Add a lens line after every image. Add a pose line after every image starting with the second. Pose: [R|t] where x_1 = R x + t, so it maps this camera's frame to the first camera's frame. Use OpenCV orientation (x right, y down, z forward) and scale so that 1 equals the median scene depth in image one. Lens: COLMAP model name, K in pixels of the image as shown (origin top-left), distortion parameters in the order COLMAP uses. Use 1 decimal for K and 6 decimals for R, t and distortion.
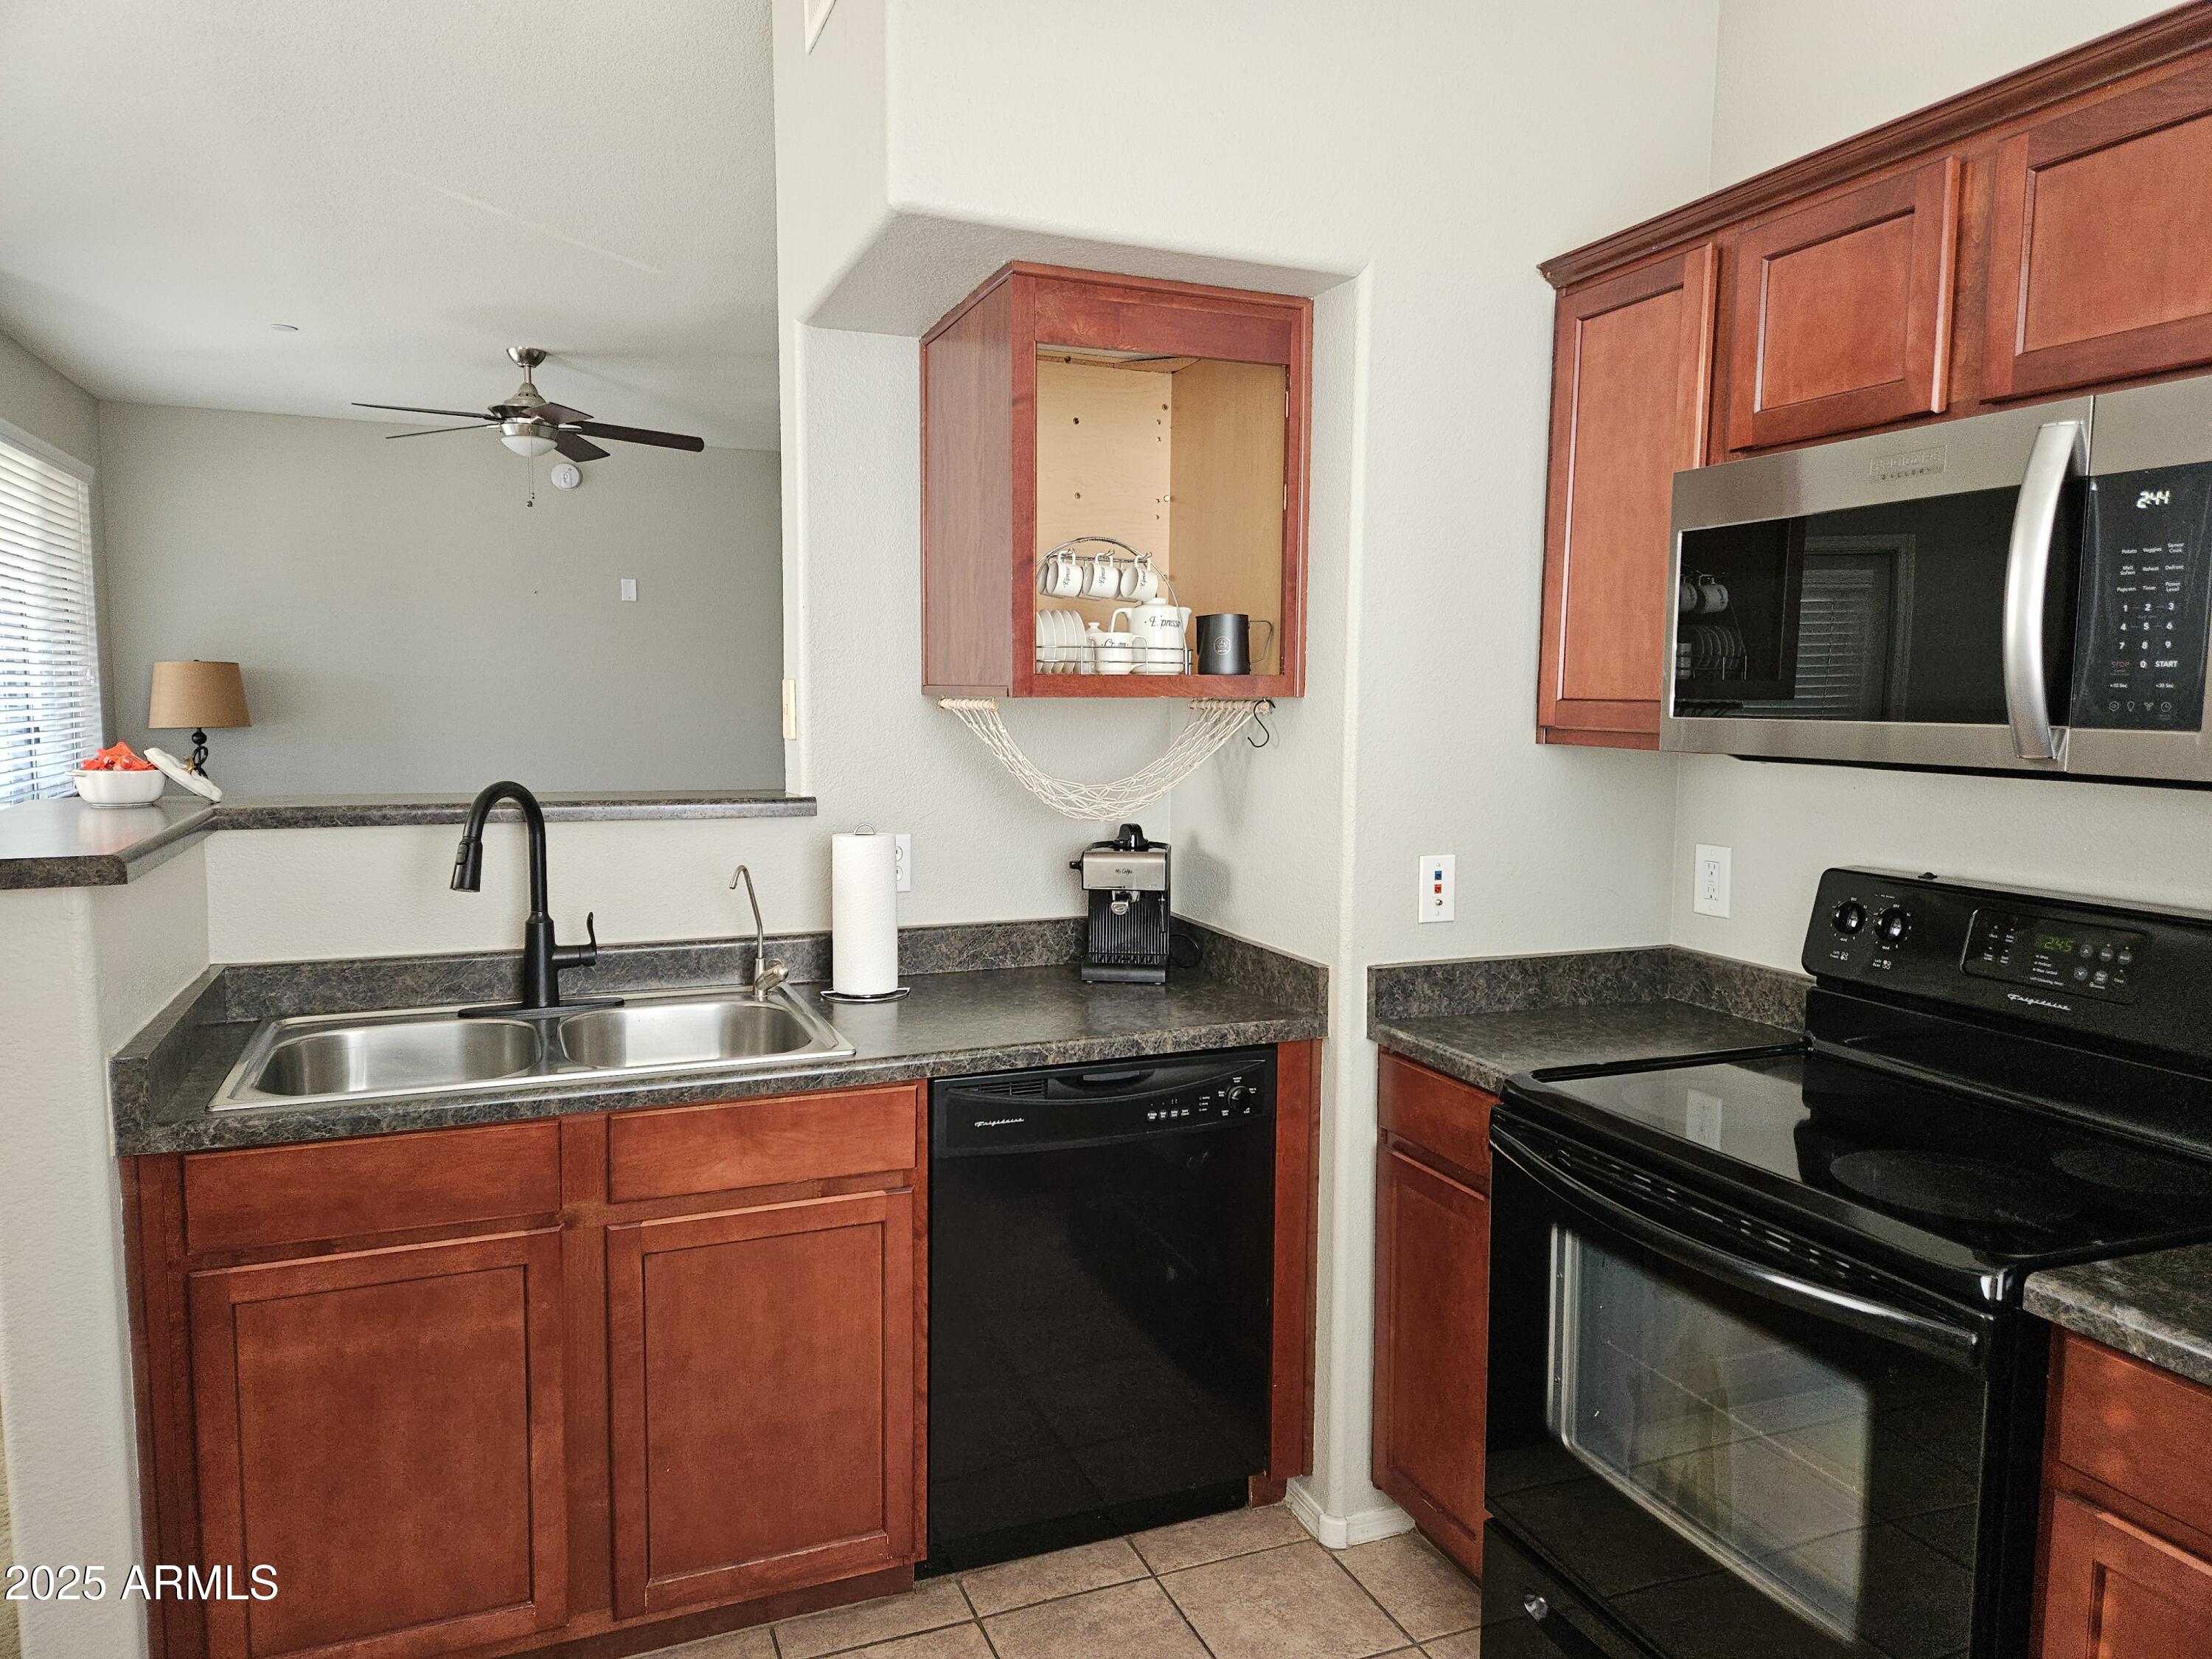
lens RADIAL K [[1471.5, 0, 1093.7], [0, 1471.5, 833.4], [0, 0, 1]] dist [0.071235, -0.056945]
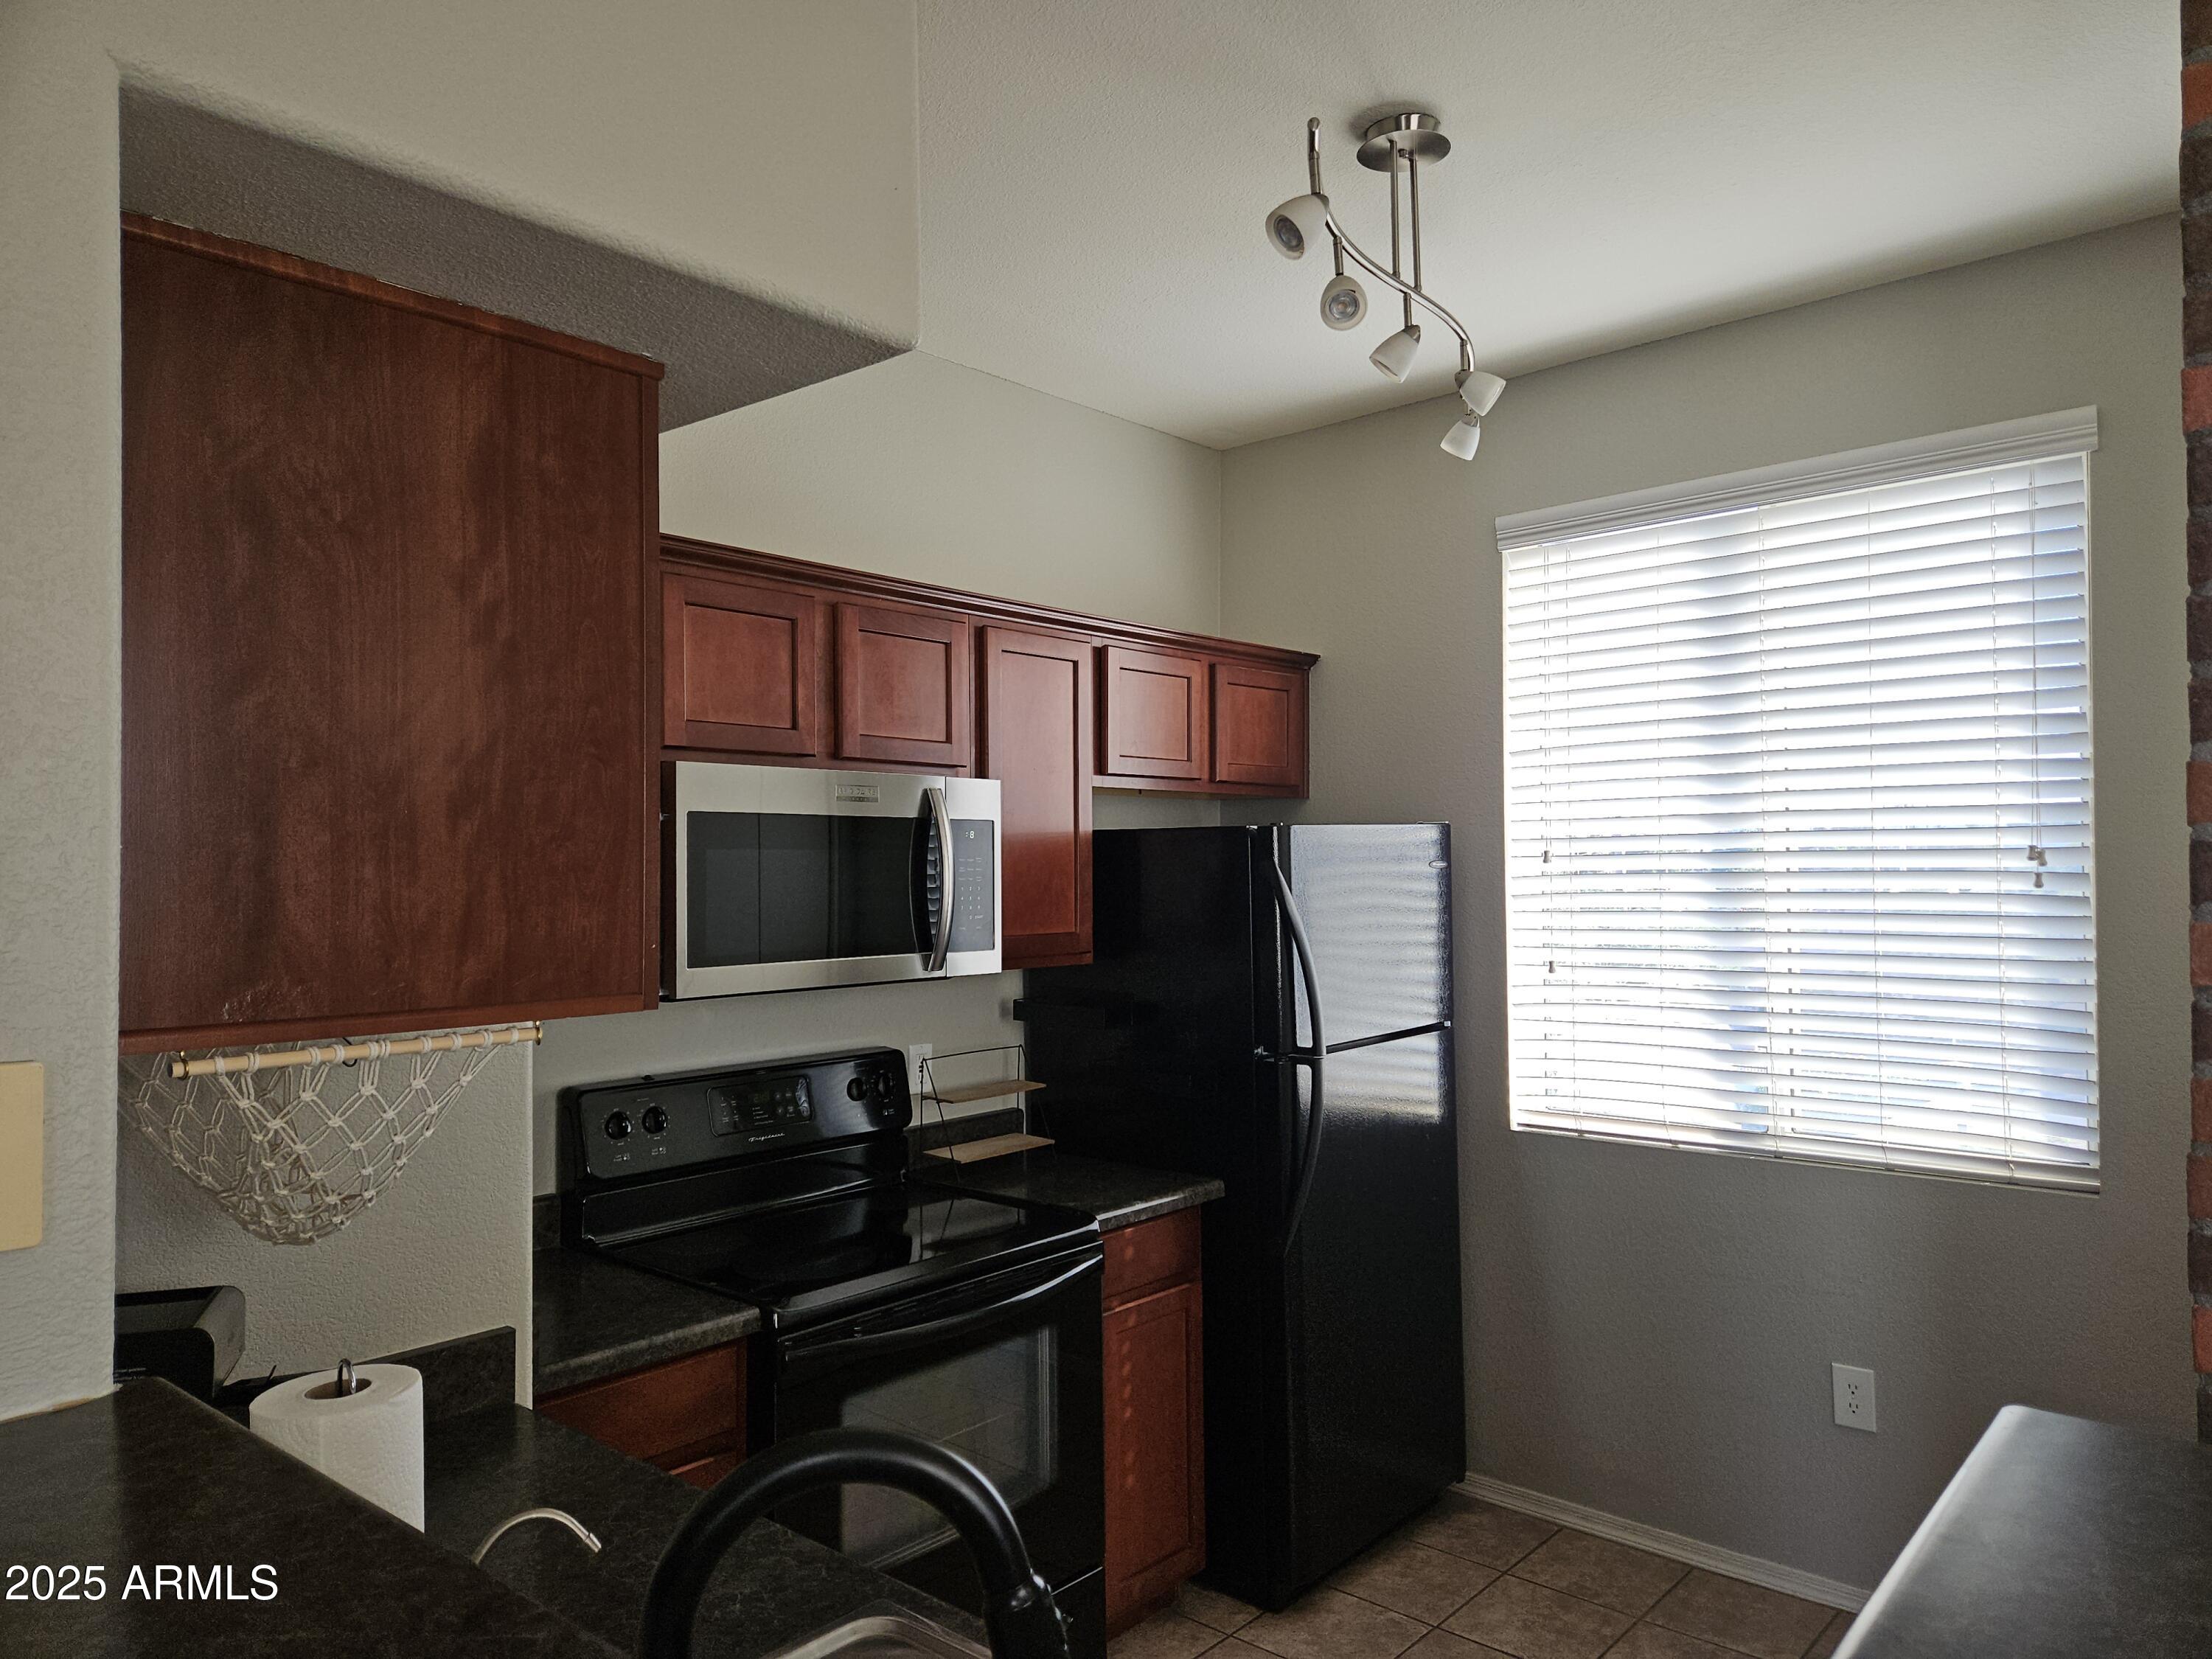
lens RADIAL K [[1471.5, 0, 1106.8], [0, 1471.5, 852.1], [0, 0, 1]] dist [0.071235, -0.056945]
pose [[-0.443827, -0.001088, 0.896112, -0.868764], [0.087612, 0.995156, 0.044601, -0.211326], [-0.891820, 0.098305, -0.441581, 1.327015]]
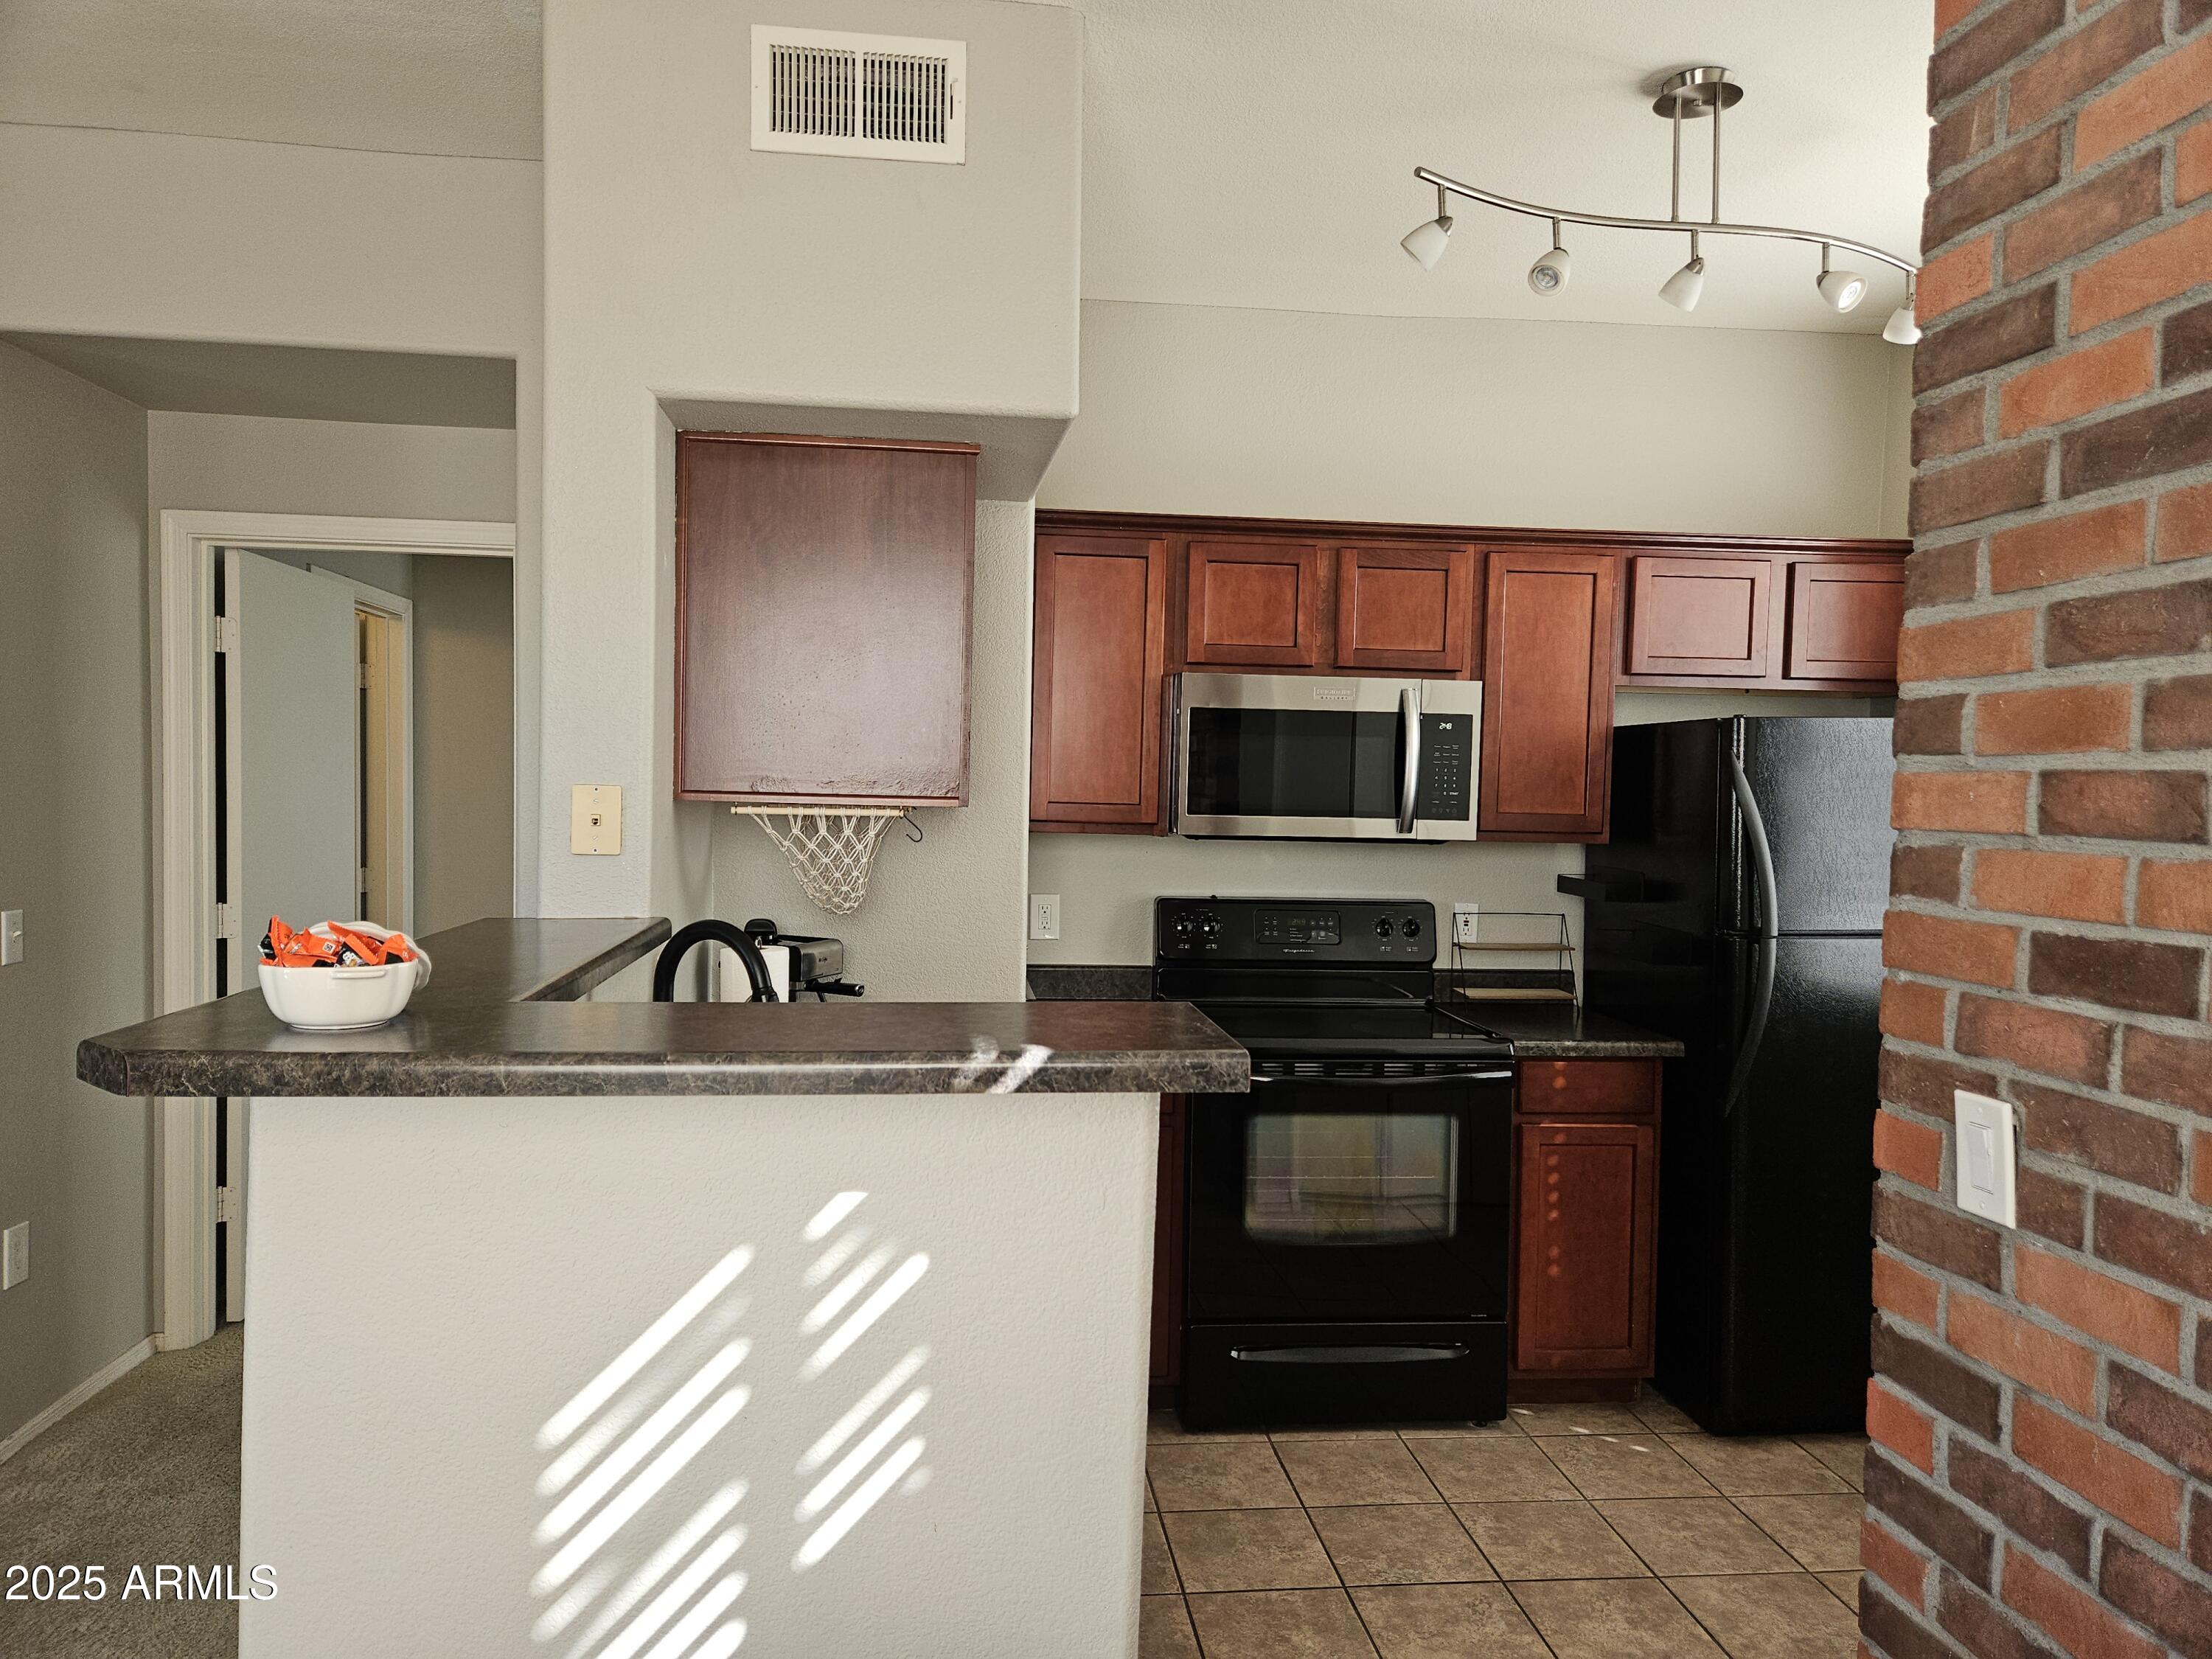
lens RADIAL K [[1471.5, 0, 1087.6], [0, 1471.5, 845.7], [0, 0, 1]] dist [0.071235, -0.056945]
pose [[0.277314, -0.047008, 0.959629, -1.383737], [0.074441, 0.996851, 0.027320, -0.107905], [-0.957891, 0.063859, 0.279940, 0.702157]]
